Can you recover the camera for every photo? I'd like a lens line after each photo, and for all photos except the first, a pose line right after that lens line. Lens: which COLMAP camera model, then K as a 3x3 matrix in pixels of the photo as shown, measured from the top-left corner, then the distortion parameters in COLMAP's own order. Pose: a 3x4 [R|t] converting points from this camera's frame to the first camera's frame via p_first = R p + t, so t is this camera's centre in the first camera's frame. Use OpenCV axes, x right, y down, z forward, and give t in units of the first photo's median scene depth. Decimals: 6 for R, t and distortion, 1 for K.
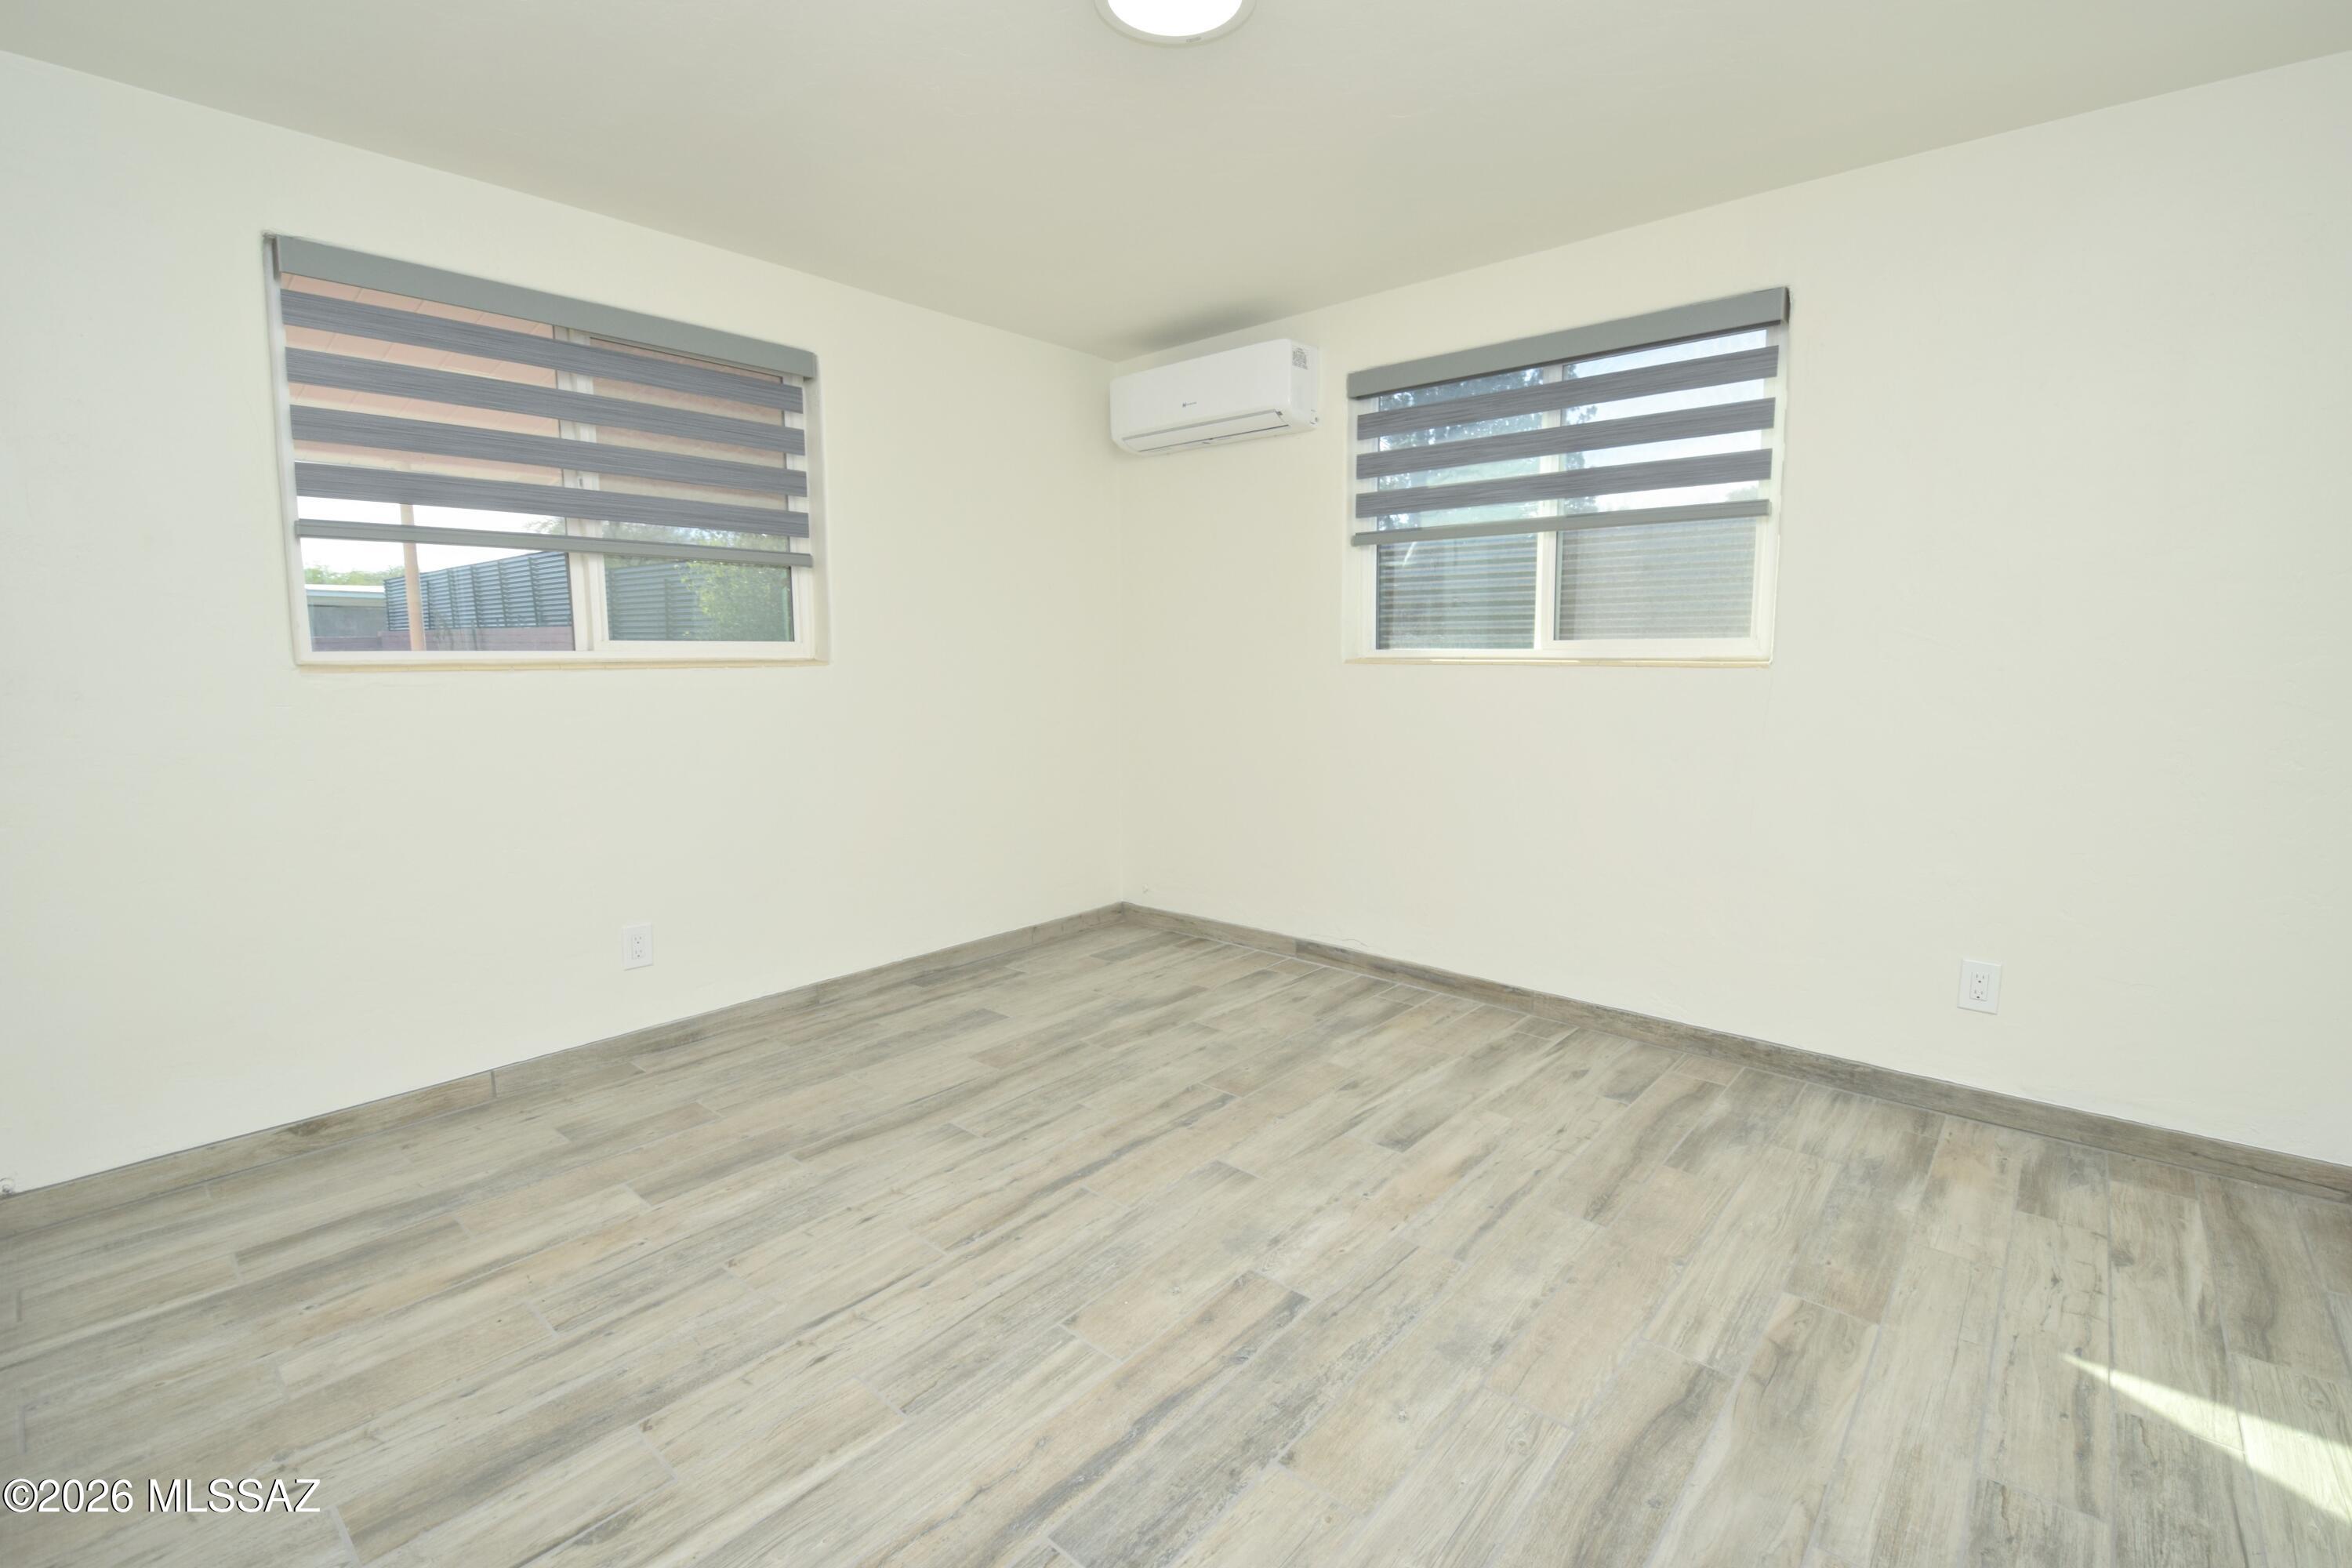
lens RADIAL K [[1077.9, 0, 1174.5], [0, 1077.9, 773.5], [0, 0, 1]] dist [0.031119, -0.034490]
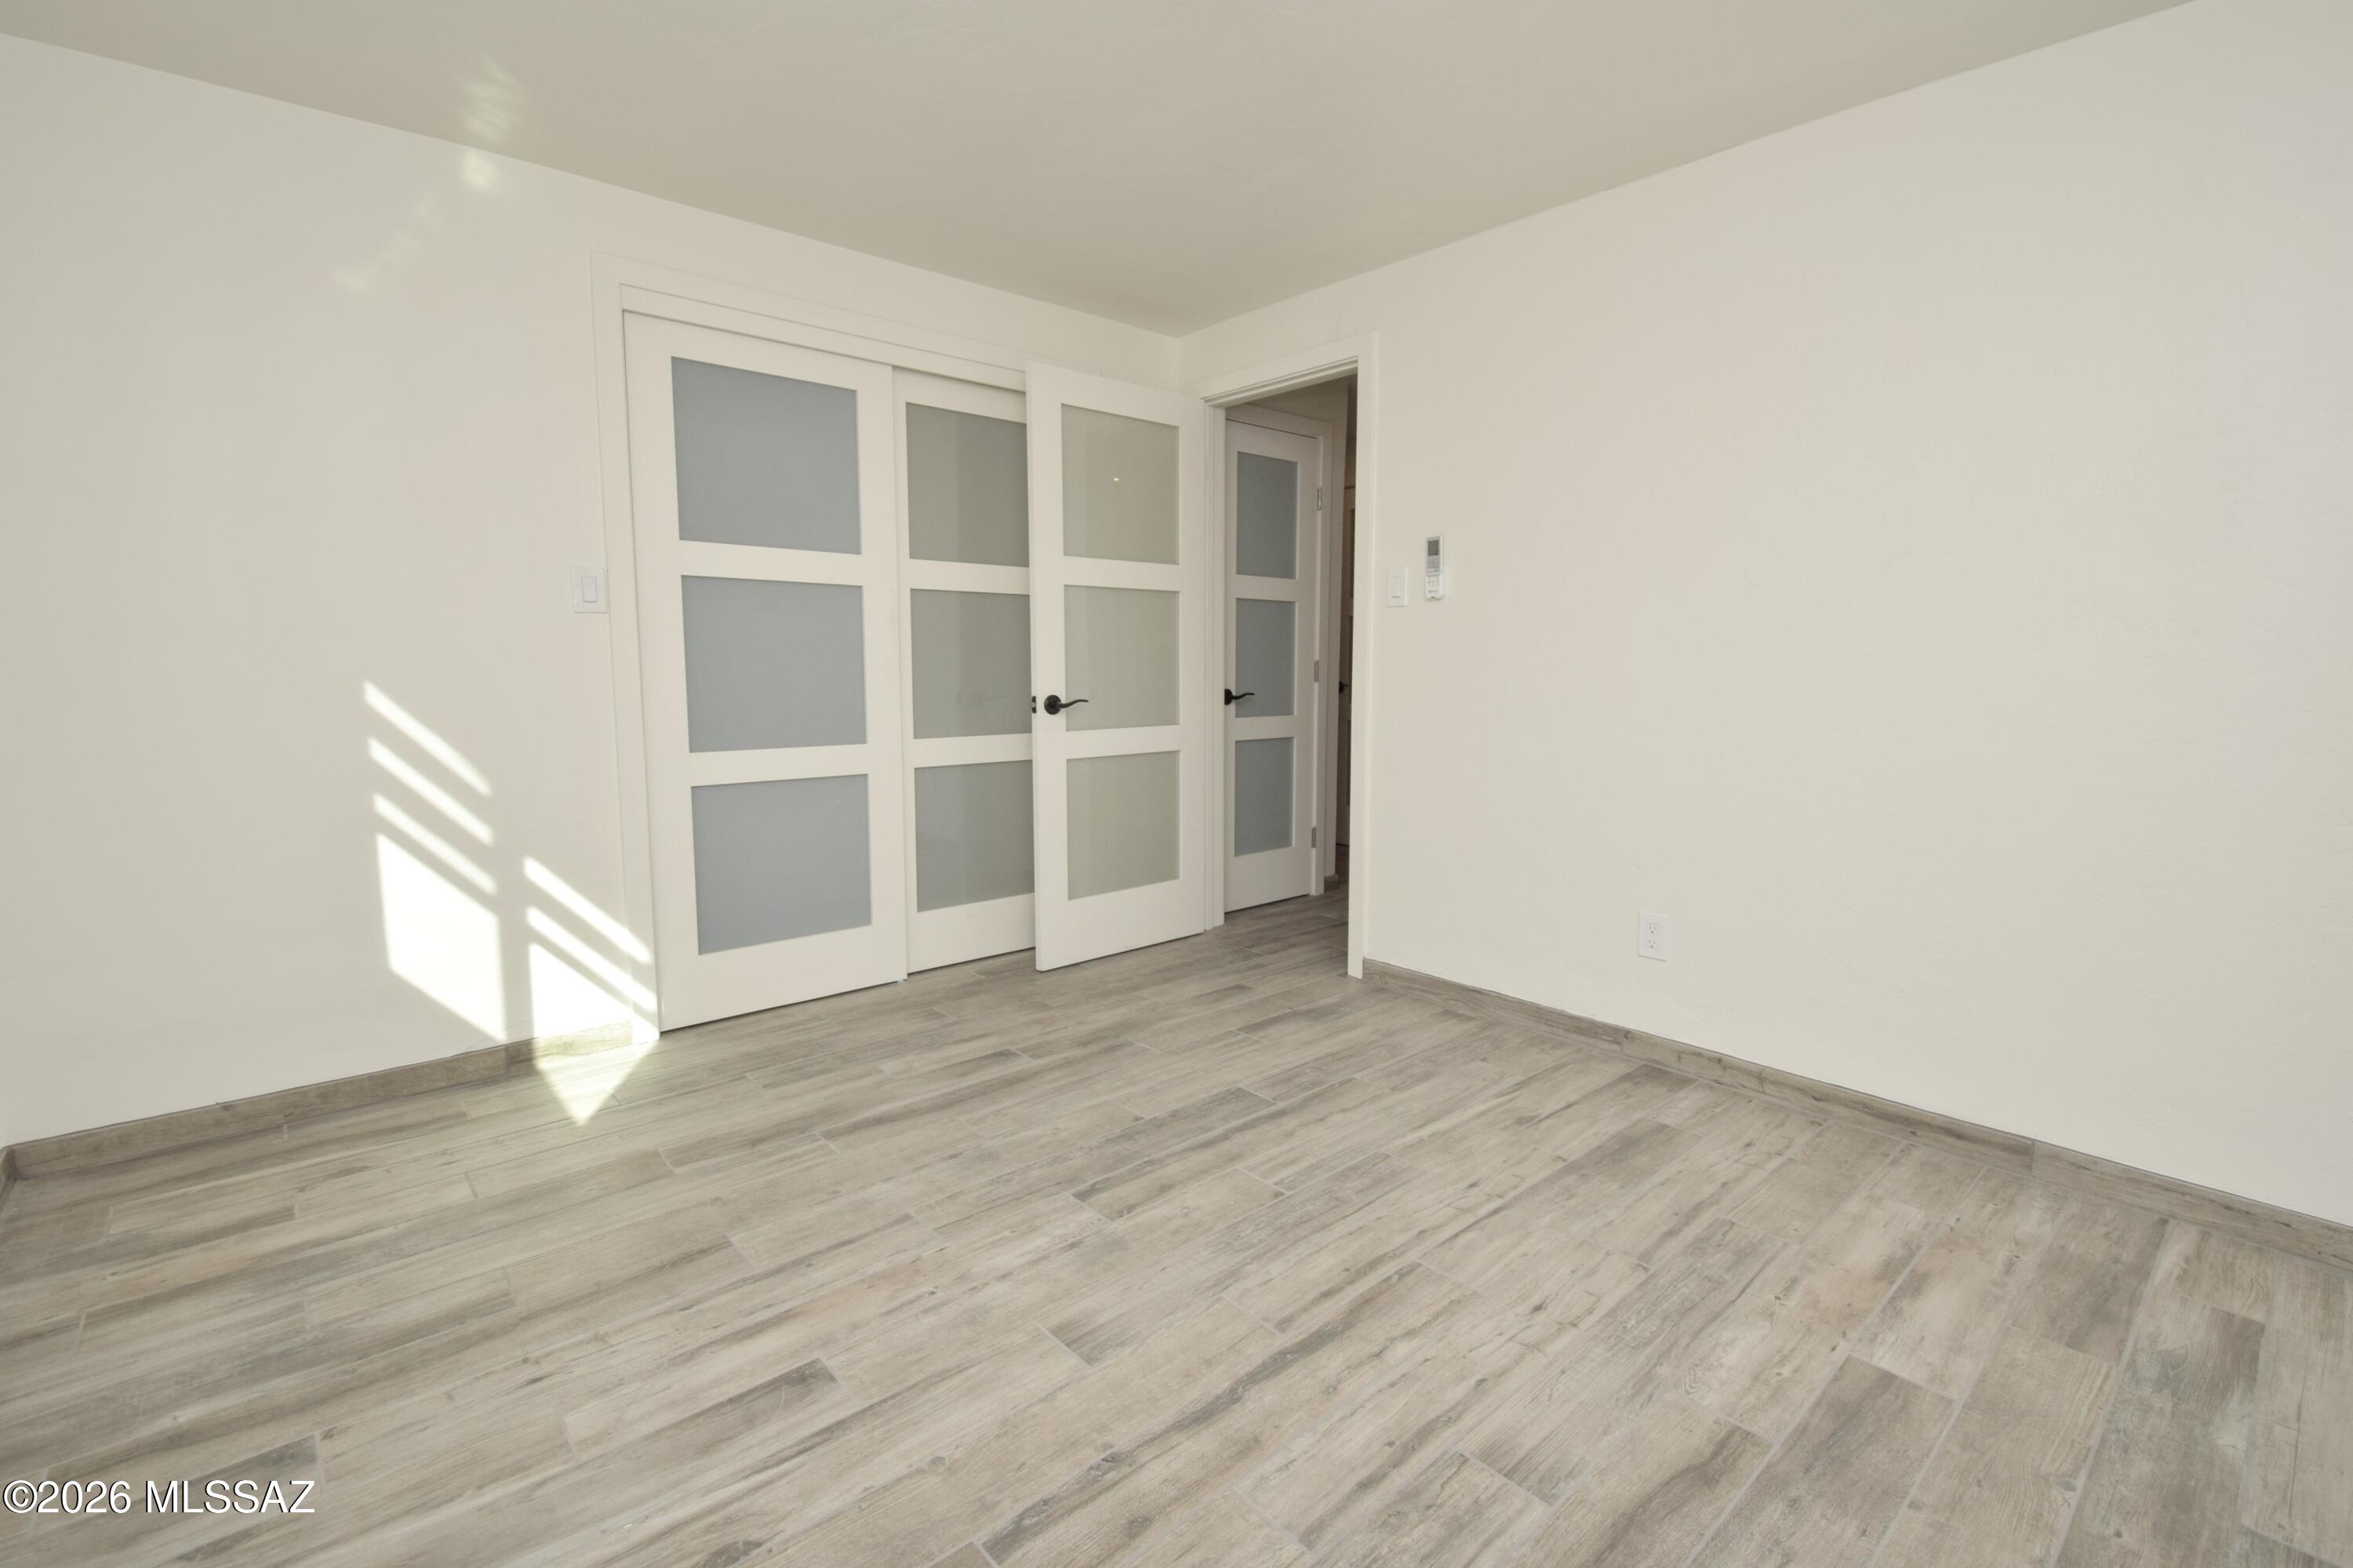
lens RADIAL K [[1078.4, 0, 1175.0], [0, 1078.4, 773.4], [0, 0, 1]] dist [0.031119, -0.034490]
pose [[-0.992333, -0.010934, 0.123111, -0.108830], [0.016744, 0.975003, 0.221558, -0.184192], [-0.122456, 0.221921, -0.967345, 1.810015]]
